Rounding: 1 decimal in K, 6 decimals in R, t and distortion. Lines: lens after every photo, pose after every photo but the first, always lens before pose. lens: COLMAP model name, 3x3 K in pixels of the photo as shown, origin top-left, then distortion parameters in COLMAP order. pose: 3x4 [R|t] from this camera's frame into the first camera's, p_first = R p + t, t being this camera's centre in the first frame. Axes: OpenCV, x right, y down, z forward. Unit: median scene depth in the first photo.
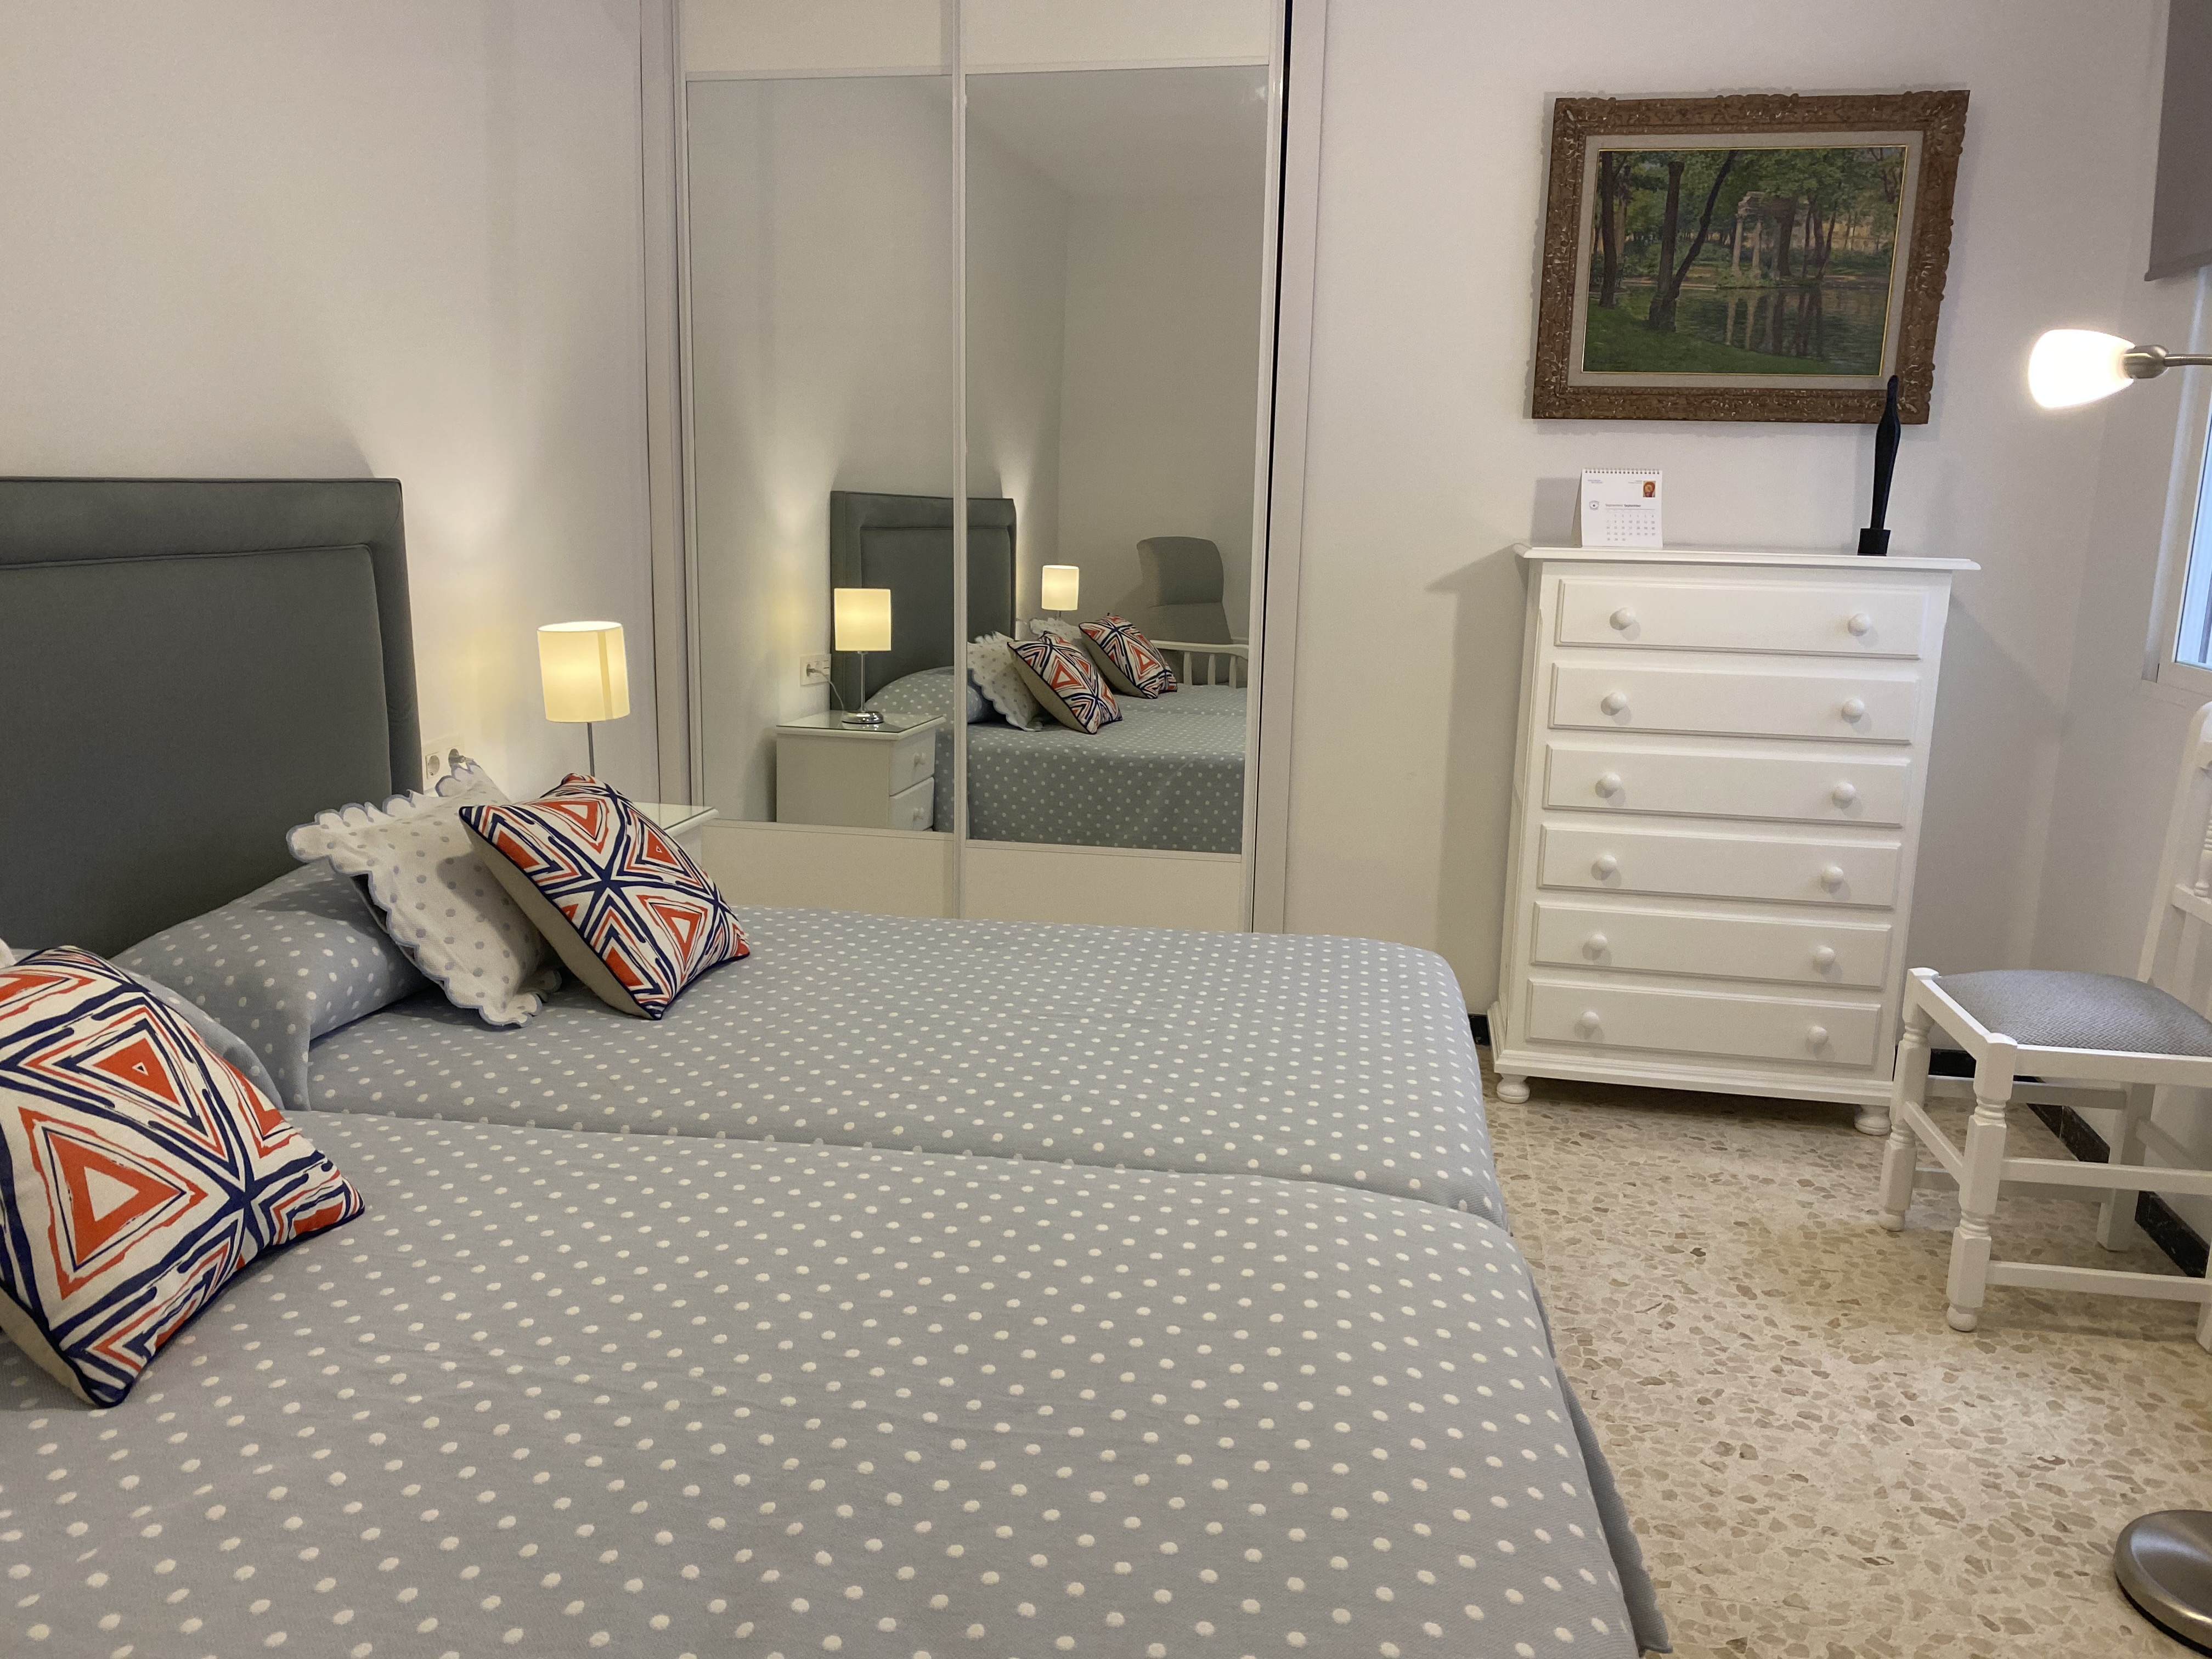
lens RADIAL K [[1684.2, 0, 1096.2], [0, 1684.2, 819.2], [0, 0, 1]] dist [0.049032, -0.068077]
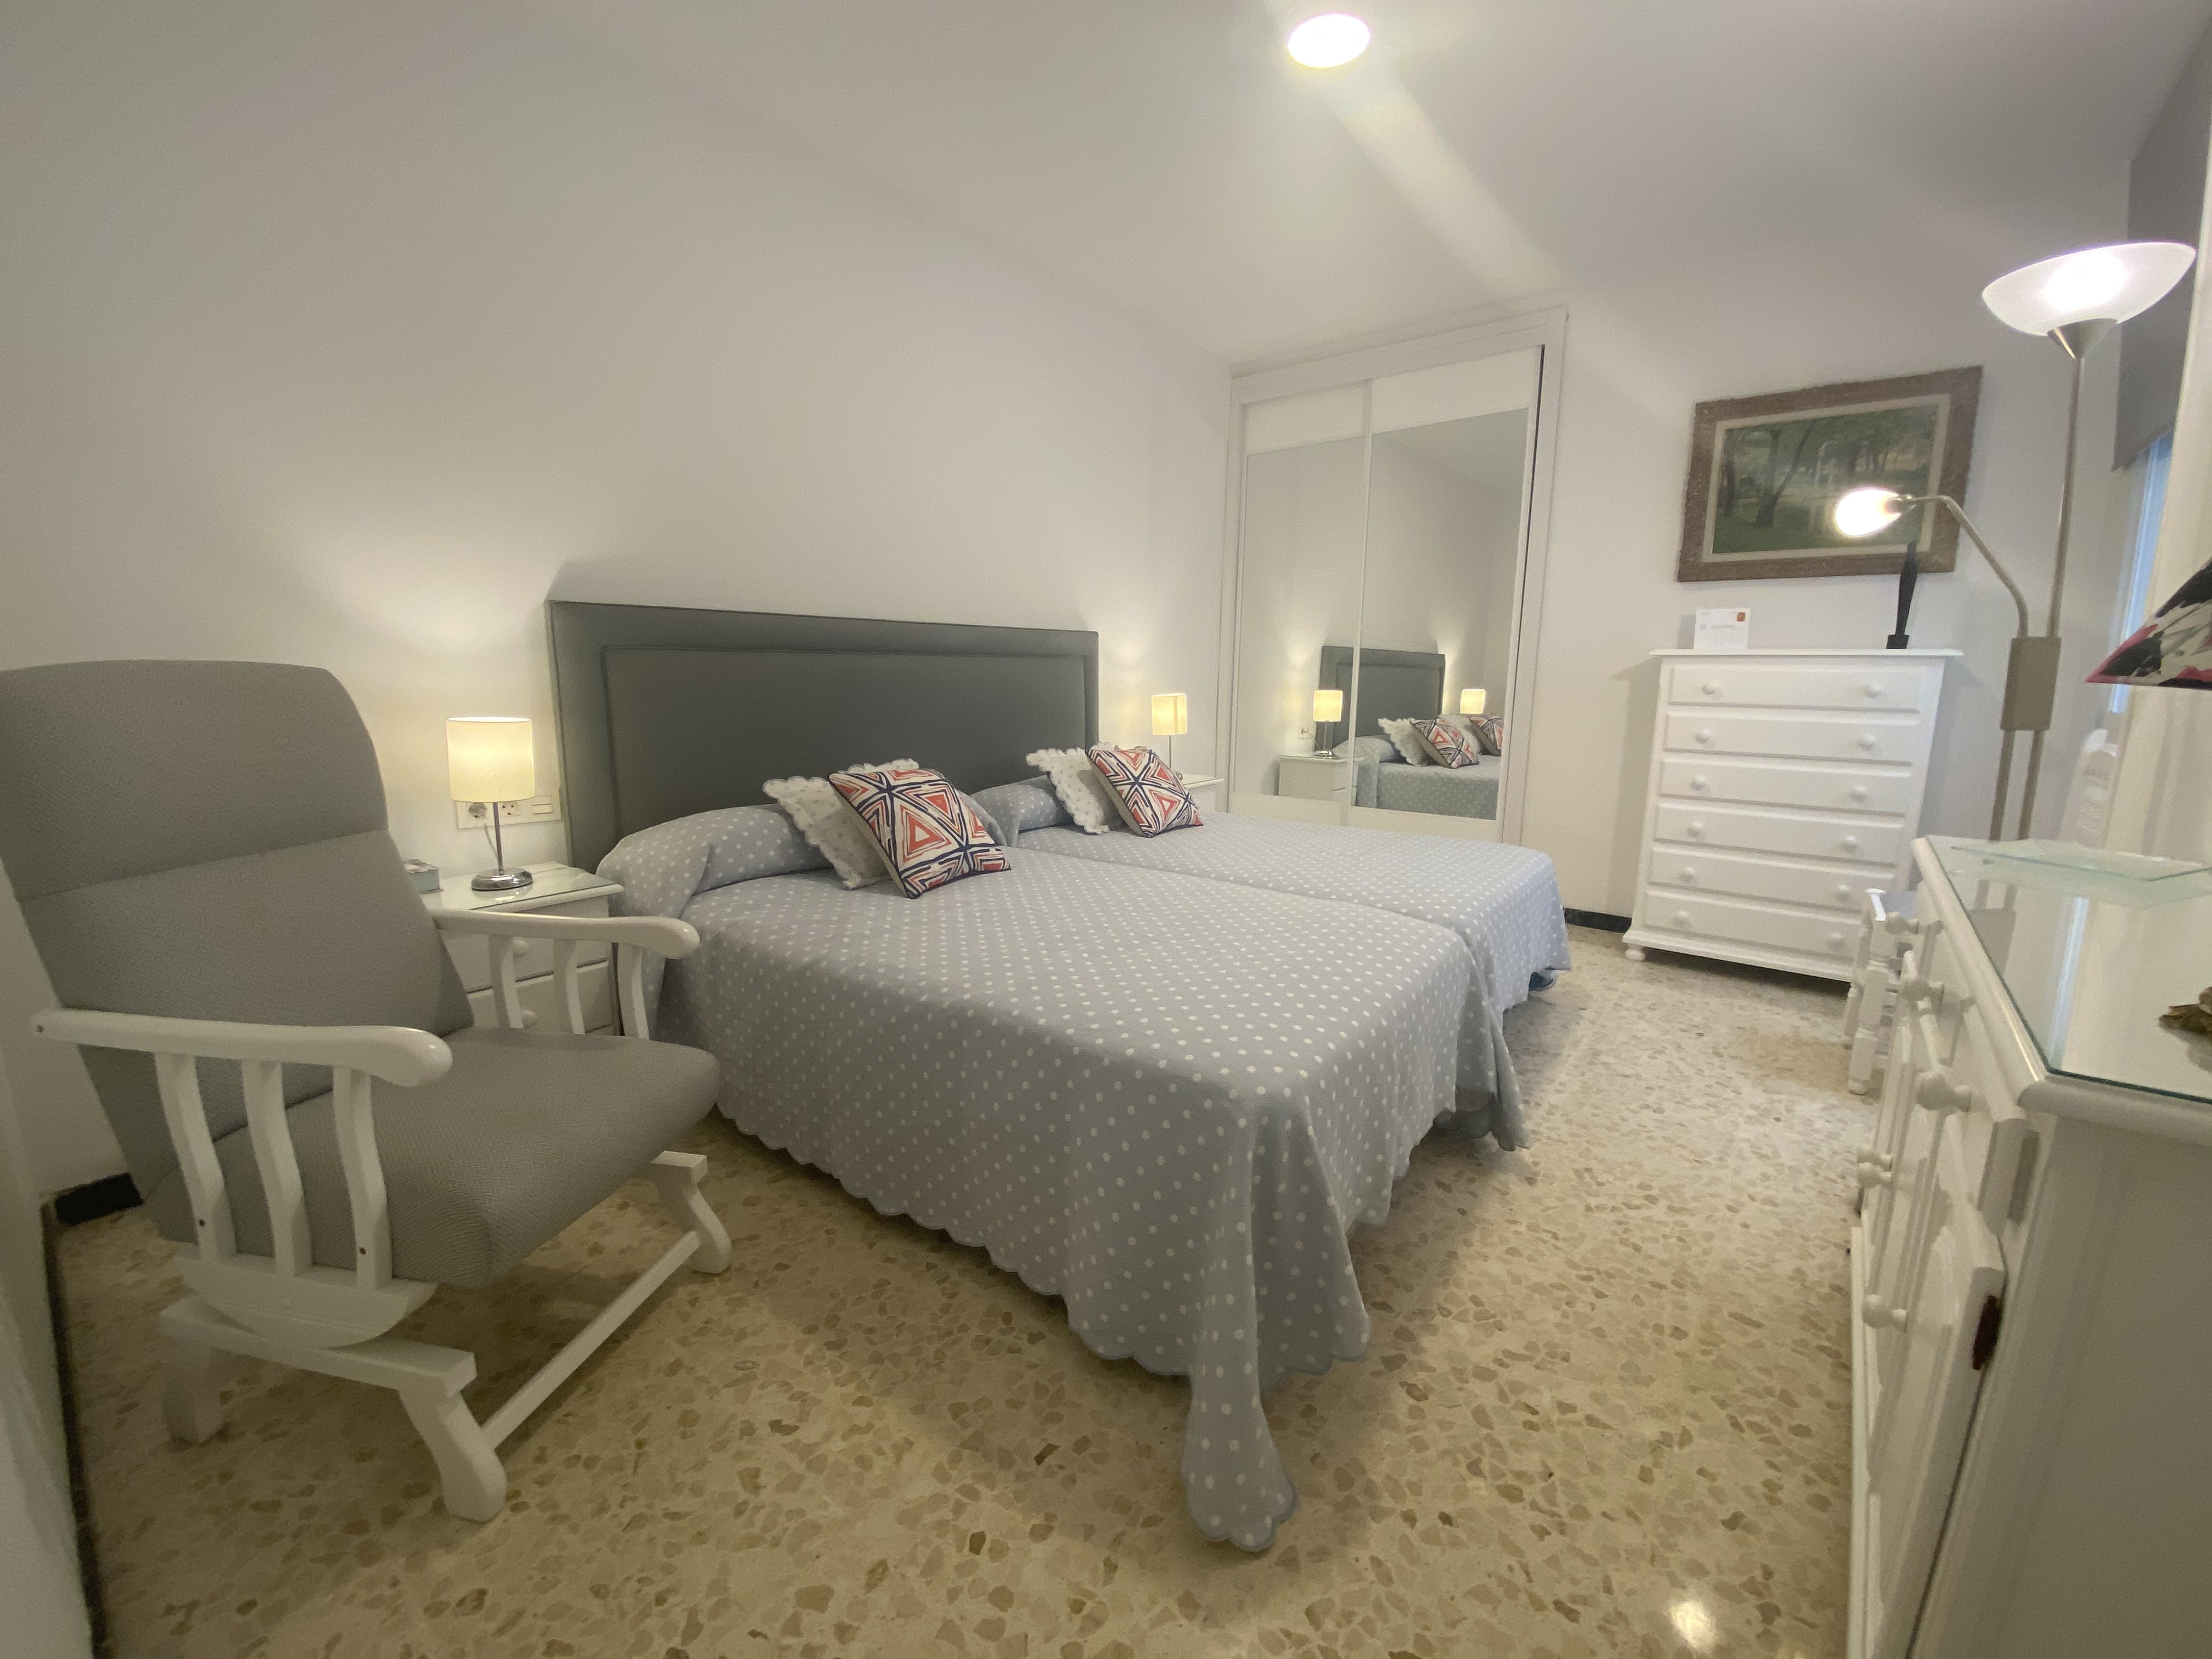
lens RADIAL K [[888.9, 0, 1106.0], [0, 888.9, 829.5], [0, 0, 1]] dist [0.024626, -0.023368]
pose [[0.880577, 0.067596, -0.469058, 0.208259], [-0.078392, 0.996916, -0.003503, 0.083592], [0.467374, 0.039855, 0.883161, -0.119875]]
